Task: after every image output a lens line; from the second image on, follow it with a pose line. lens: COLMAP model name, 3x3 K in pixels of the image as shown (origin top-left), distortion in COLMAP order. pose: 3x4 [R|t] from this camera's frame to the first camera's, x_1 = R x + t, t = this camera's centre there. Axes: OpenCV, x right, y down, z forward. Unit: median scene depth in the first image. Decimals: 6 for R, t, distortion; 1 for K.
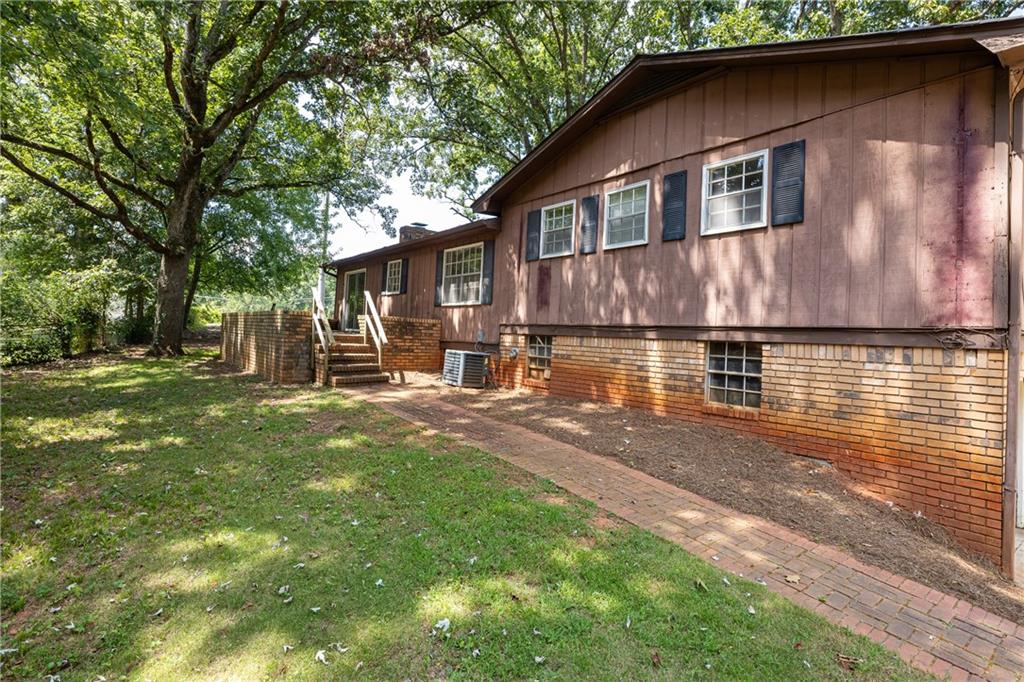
lens RADIAL K [[497.6, 0, 512.0], [0, 497.6, 341.0], [0, 0, 1]] dist [0.014634, -0.000017]
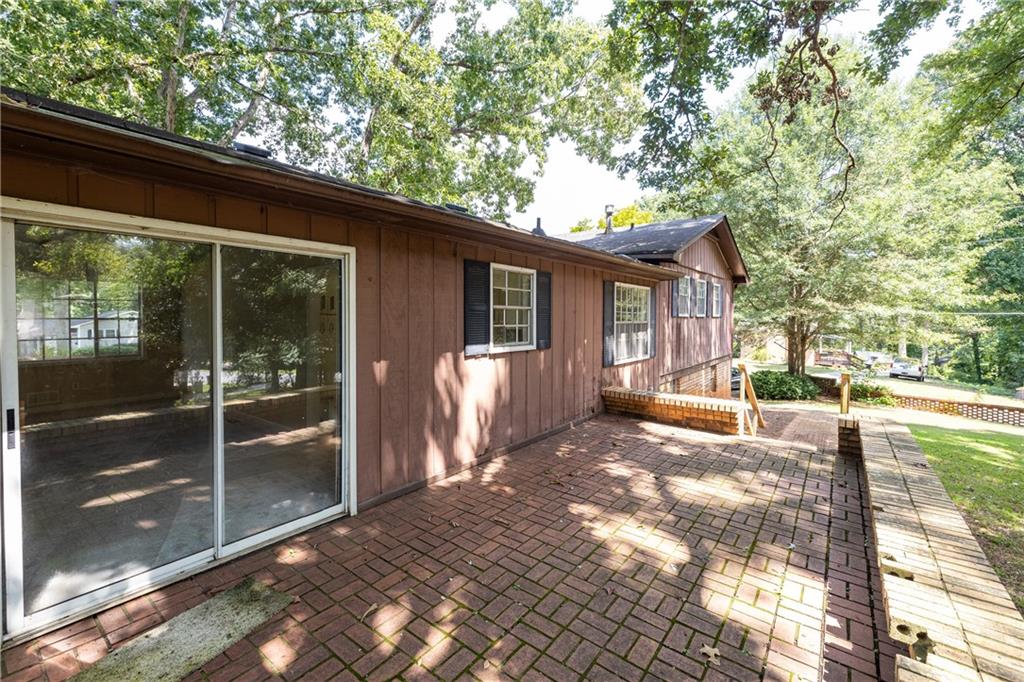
lens RADIAL K [[456.3, 0, 500.1], [0, 456.3, 323.4], [0, 0, 1]] dist [0.017310, 0.000011]
pose [[-0.254092, -0.085681, 0.963377, -0.509662], [-0.030581, 0.996282, 0.080542, -0.125880], [-0.966696, -0.008996, -0.255768, 0.955846]]
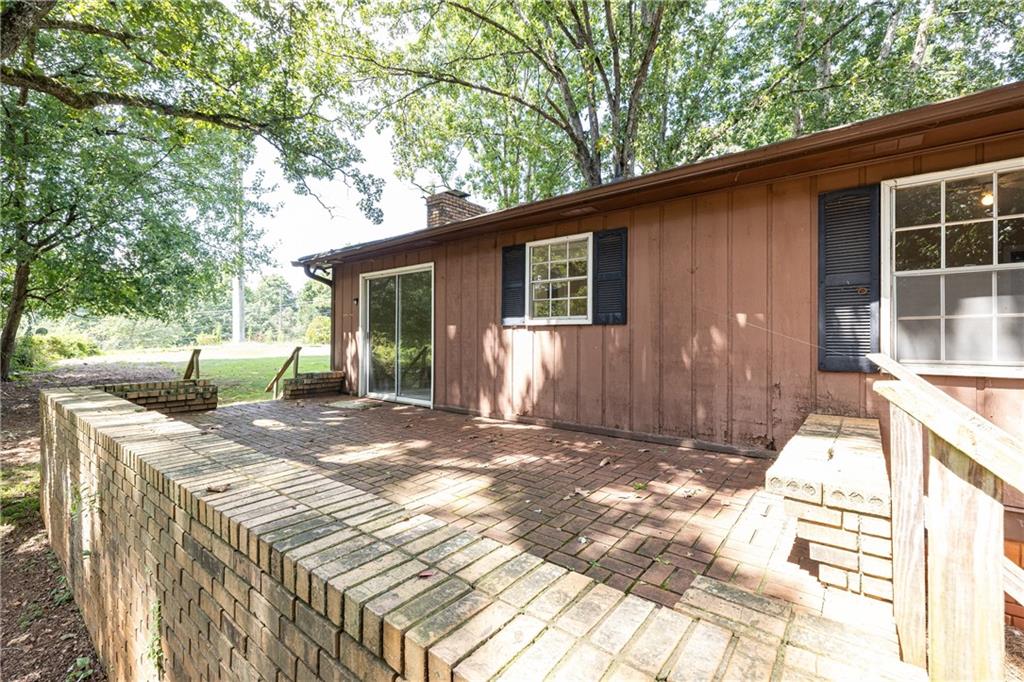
lens RADIAL K [[430.7, 0, 512.0], [0, 430.7, 341.0], [0, 0, 1]] dist [0.011891, -0.000086]
pose [[0.971439, -0.054413, 0.230967, -0.305649], [0.051532, 0.998500, 0.018495, -0.077264], [-0.231627, -0.006065, 0.972786, 0.588664]]
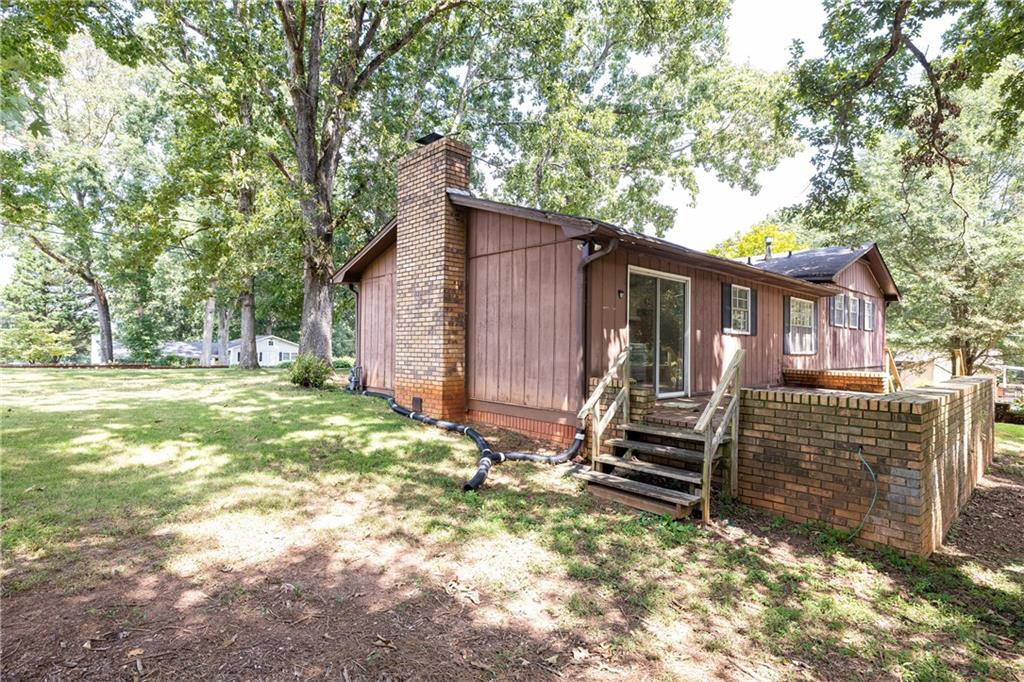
lens RADIAL K [[527.8, 0, 509.2], [0, 527.8, 345.8], [0, 0, 1]] dist [0.023914, 0.000162]
pose [[-0.103990, -0.062671, 0.992602, -0.822311], [-0.025699, 0.997849, 0.060310, -0.098814], [-0.994246, -0.019237, -0.105377, 1.214153]]
